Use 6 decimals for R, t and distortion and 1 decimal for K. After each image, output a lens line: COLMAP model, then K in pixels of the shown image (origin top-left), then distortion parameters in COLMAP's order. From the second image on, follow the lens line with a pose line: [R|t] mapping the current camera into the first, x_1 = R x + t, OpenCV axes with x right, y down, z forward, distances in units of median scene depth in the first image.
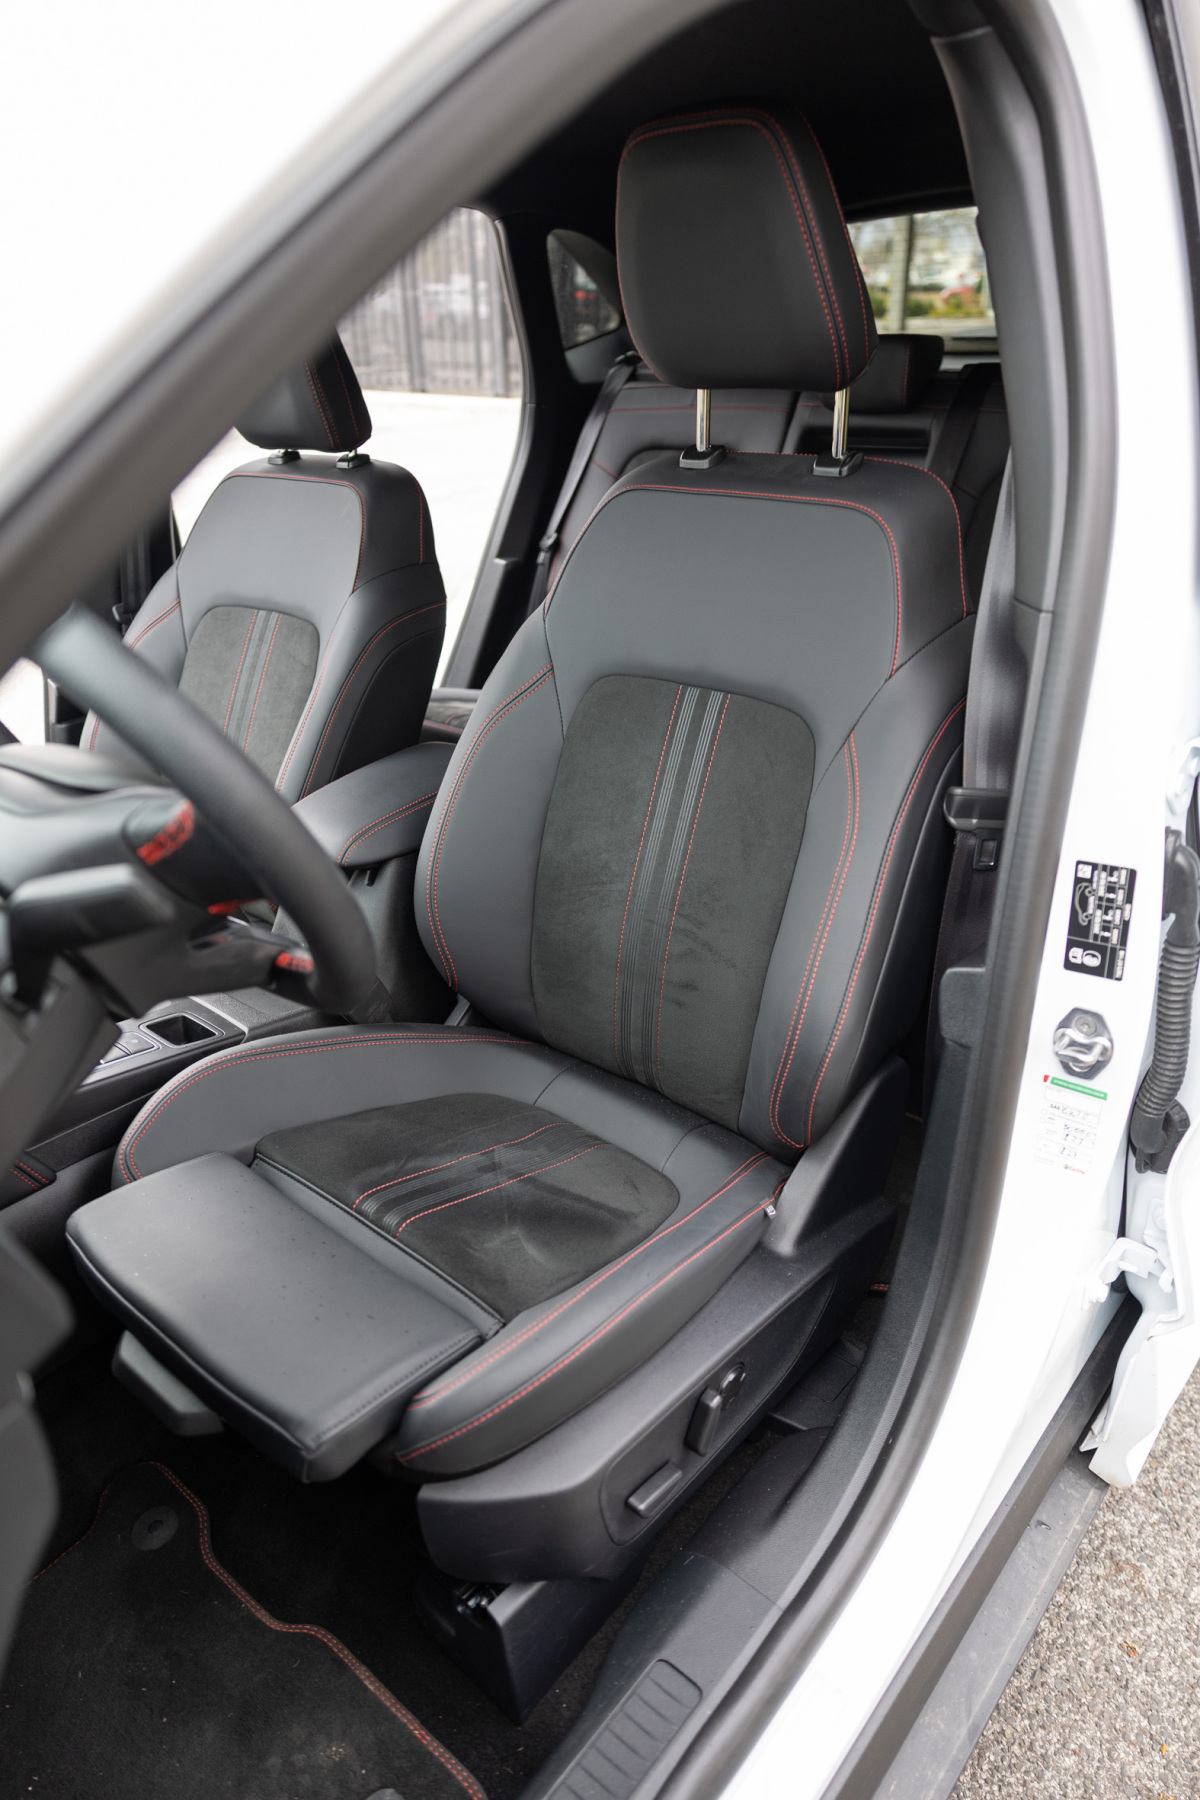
lens RADIAL K [[1203.8, 0, 604.0], [0, 1203.8, 898.8], [0, 0, 1]] dist [0.008599, -0.005682]
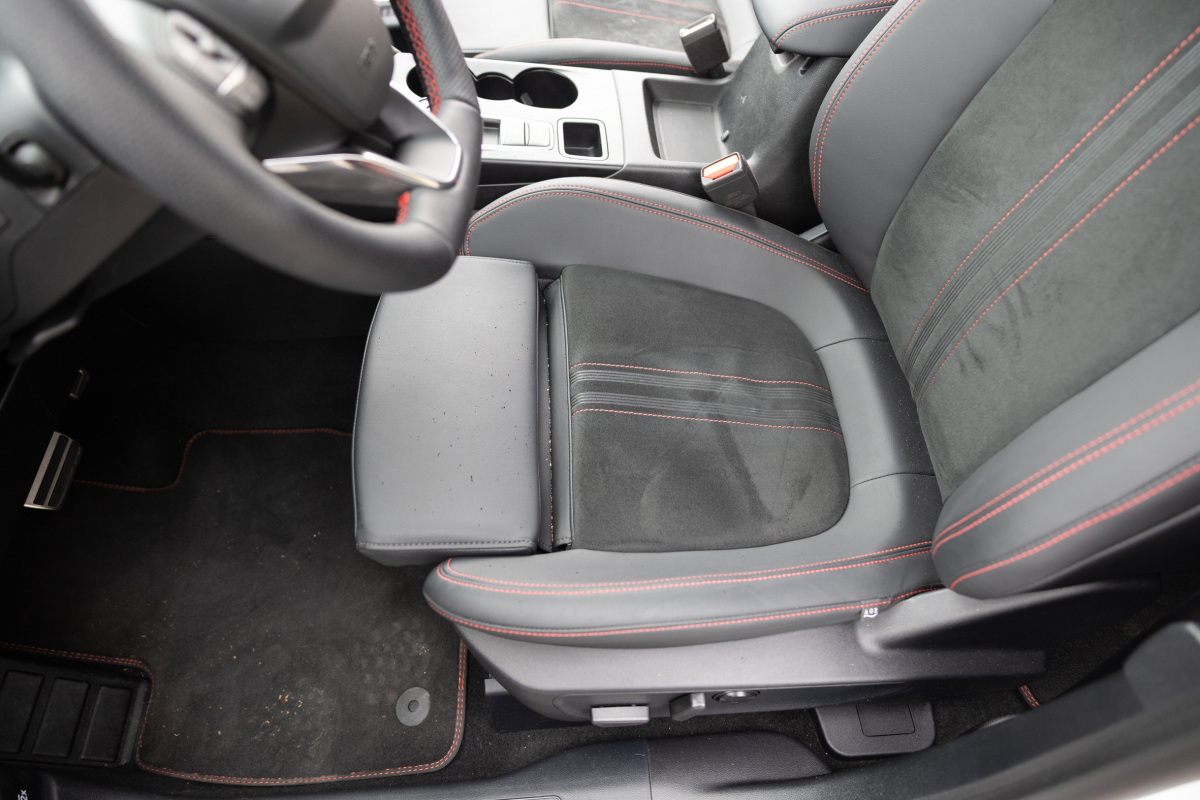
lens RADIAL K [[802.5, 0, 596.6], [0, 802.5, 397.3], [0, 0, 1]] dist [0.008599, -0.005682]
pose [[0.690942, 0.589347, -0.418652, 0.149019], [-0.284819, 0.754207, 0.591651, -0.187350], [0.664438, -0.289556, 0.688970, 0.436532]]
